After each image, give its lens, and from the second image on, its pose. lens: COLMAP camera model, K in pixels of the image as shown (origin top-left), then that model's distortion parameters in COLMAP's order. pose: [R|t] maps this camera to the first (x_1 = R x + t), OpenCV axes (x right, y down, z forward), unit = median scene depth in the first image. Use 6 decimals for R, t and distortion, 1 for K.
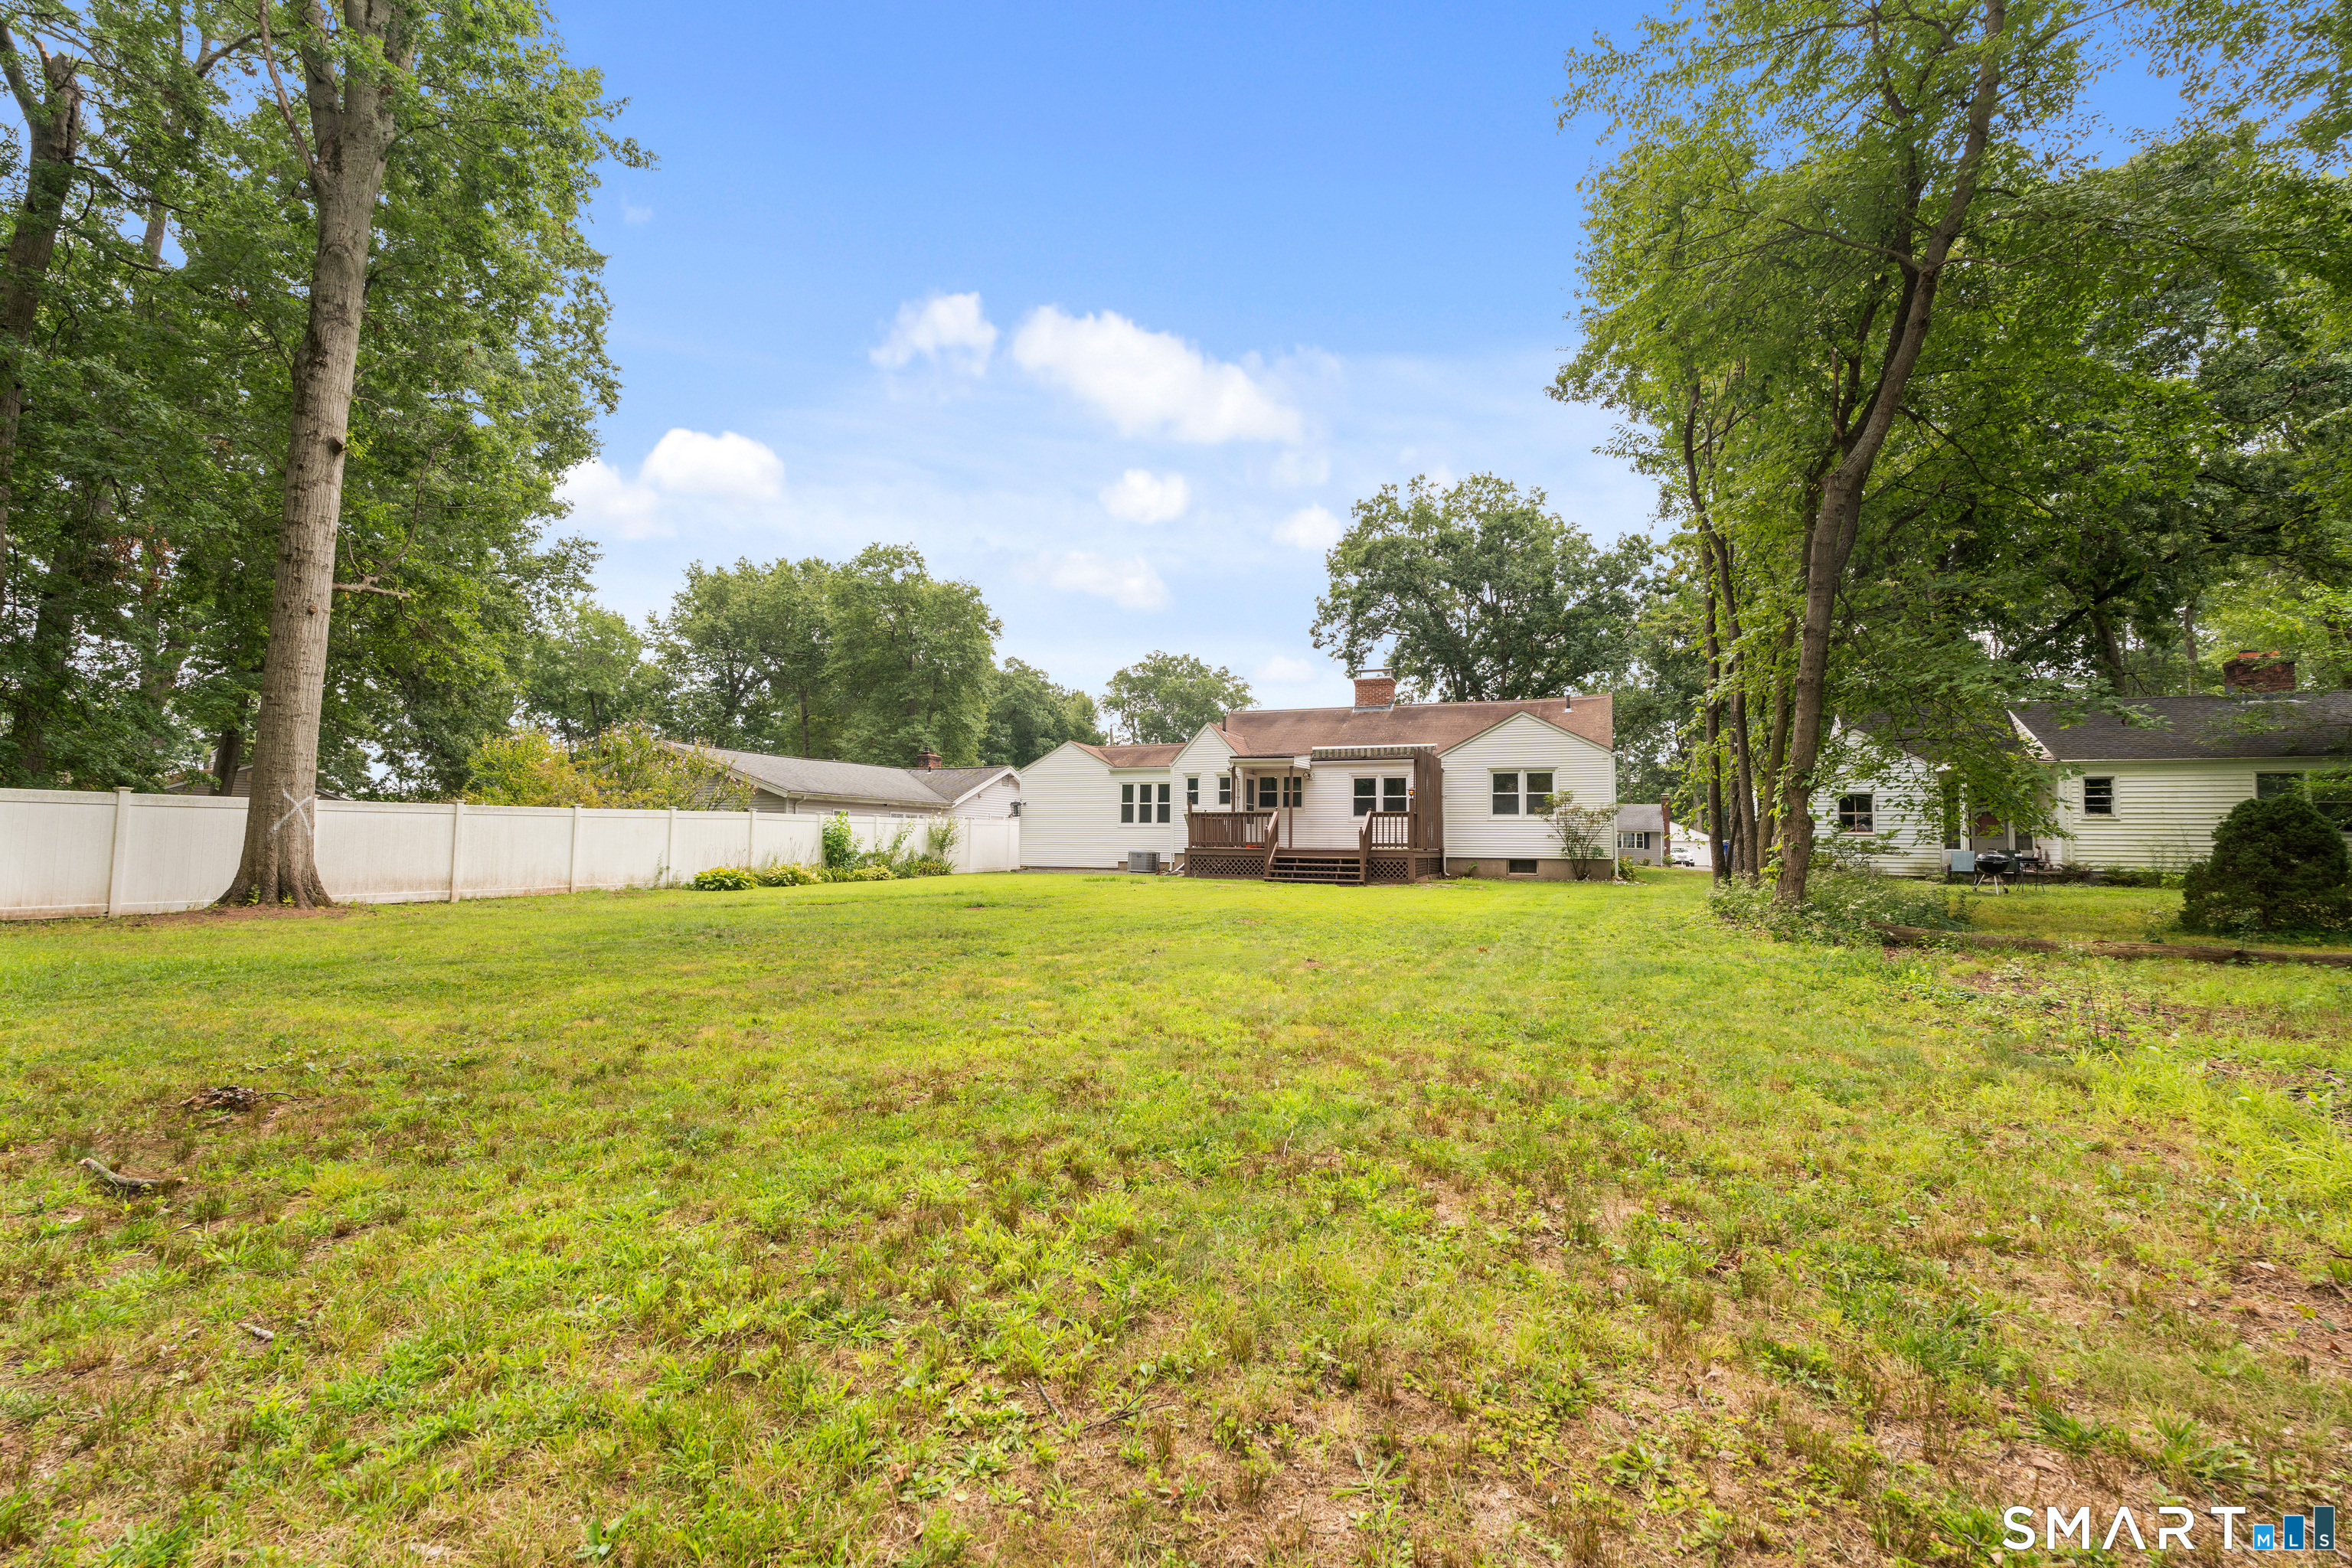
lens RADIAL K [[1083.9, 0, 1183.3], [0, 1083.9, 751.5], [0, 0, 1]] dist [-0.004746, -0.000014]
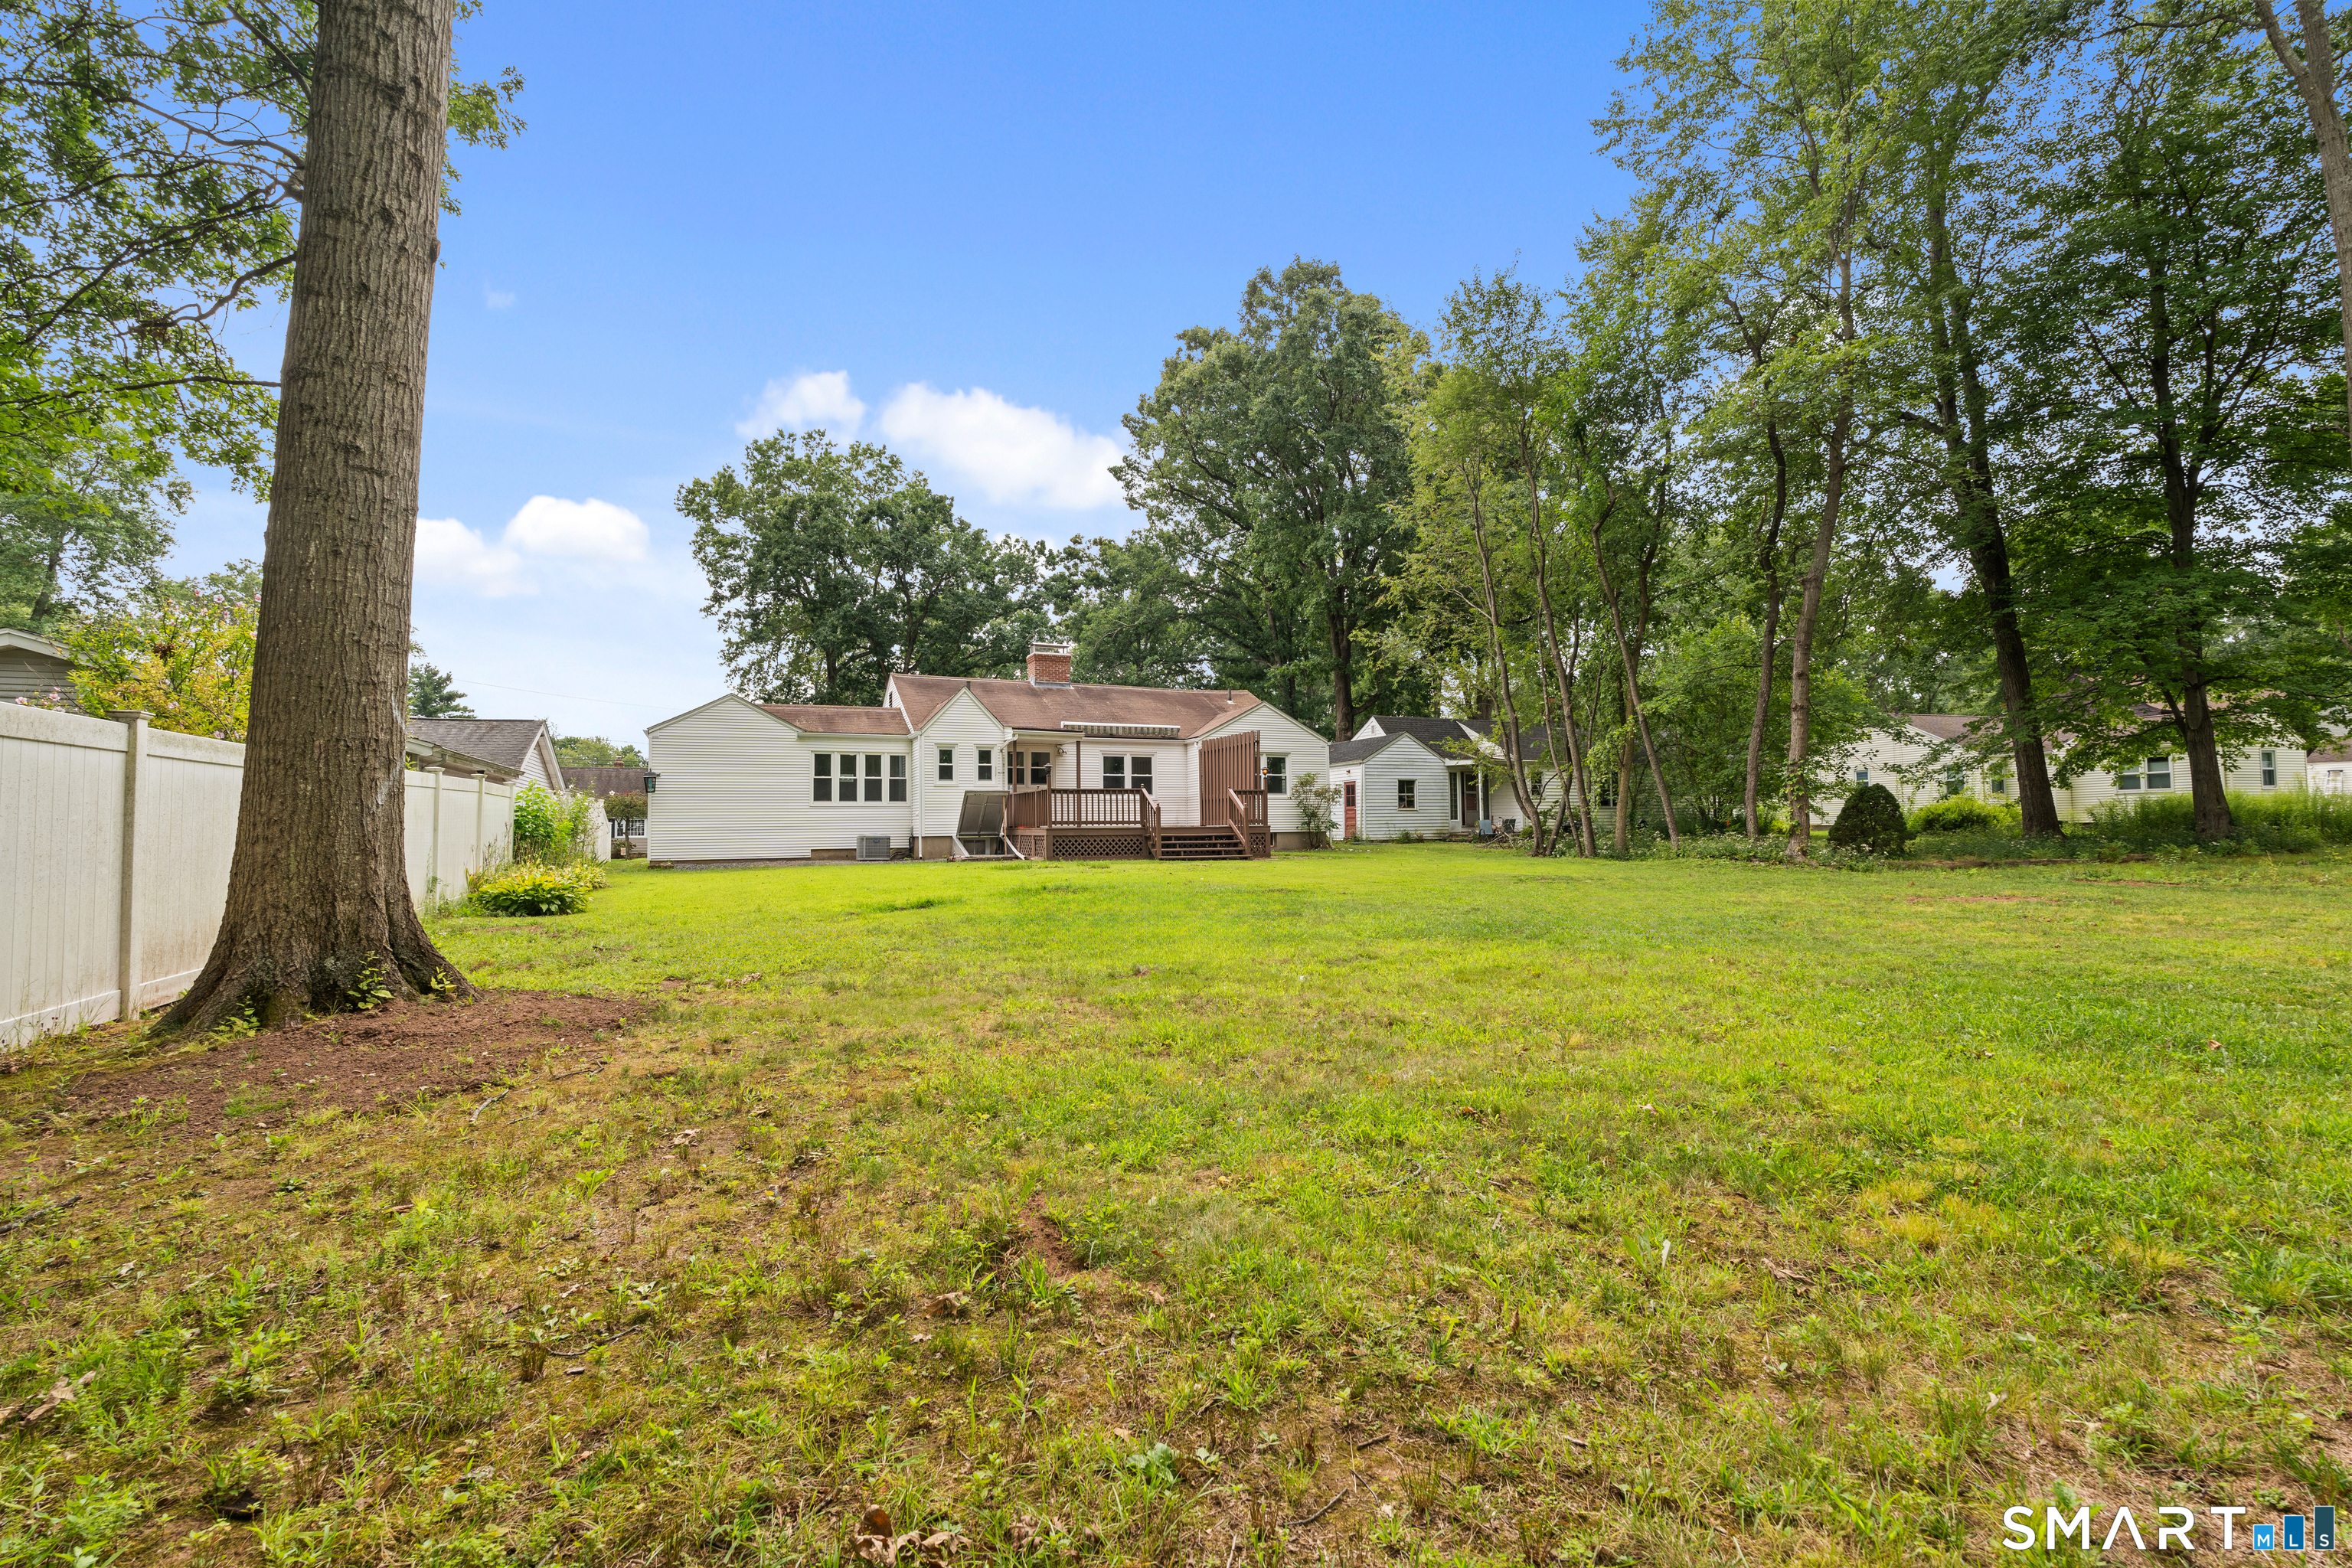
lens RADIAL K [[1067.9, 0, 1182.8], [0, 1067.9, 766.9], [0, 0, 1]] dist [-0.002883, -0.000148]
pose [[0.651777, 0.024913, 0.758002, -0.515091], [-0.047029, 0.998865, 0.007609, 0.023041], [-0.756952, -0.040607, 0.652208, 0.298724]]
